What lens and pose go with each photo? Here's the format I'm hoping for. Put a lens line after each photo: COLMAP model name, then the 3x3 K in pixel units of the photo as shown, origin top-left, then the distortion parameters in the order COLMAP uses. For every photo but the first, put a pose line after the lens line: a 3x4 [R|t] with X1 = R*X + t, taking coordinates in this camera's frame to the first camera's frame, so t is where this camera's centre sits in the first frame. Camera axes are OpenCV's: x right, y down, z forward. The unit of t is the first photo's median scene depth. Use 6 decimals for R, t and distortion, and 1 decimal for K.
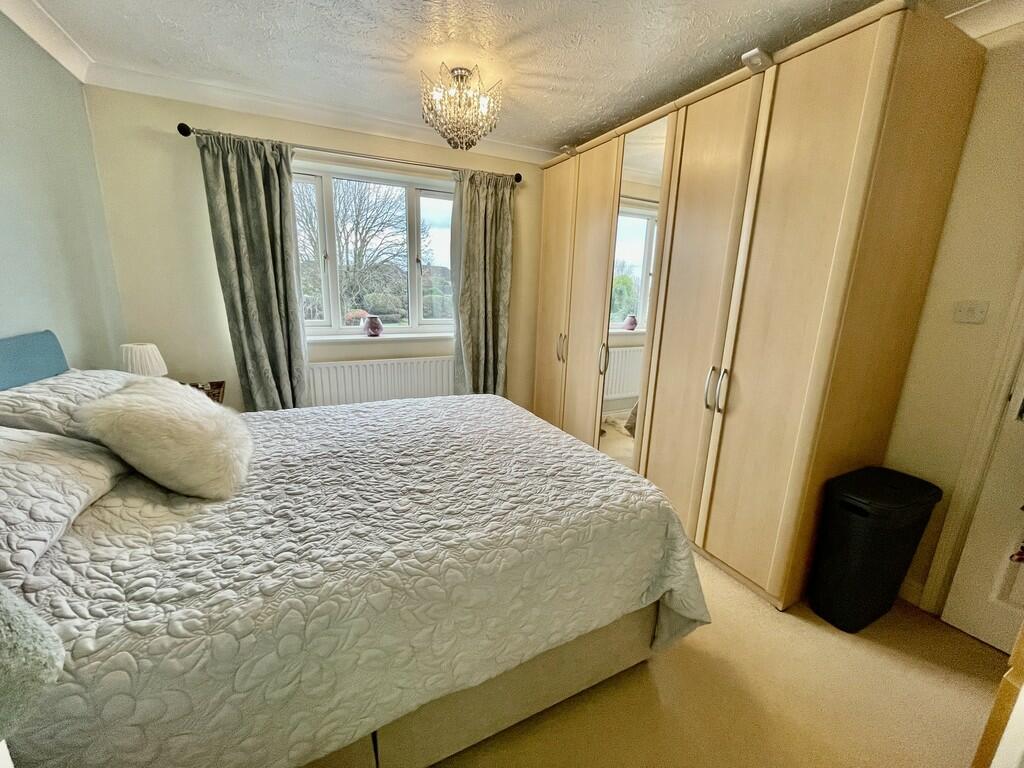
lens RADIAL K [[413.5, 0, 513.1], [0, 413.5, 385.0], [0, 0, 1]] dist [-0.002920, -0.000527]
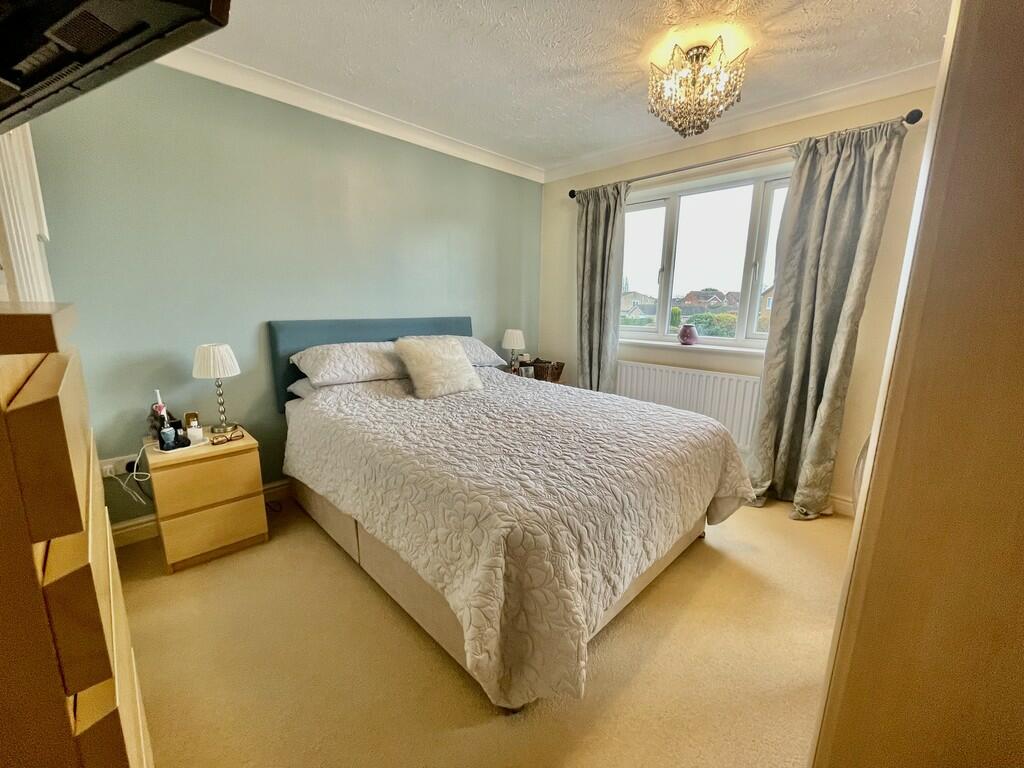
lens RADIAL K [[413.5, 0, 512.3], [0, 413.5, 385.2], [0, 0, 1]] dist [-0.002920, -0.000527]
pose [[0.313935, 0.160567, -0.935769, 0.641074], [-0.226248, 0.969855, 0.090513, -0.026509], [0.922094, 0.183300, 0.340800, 0.397146]]
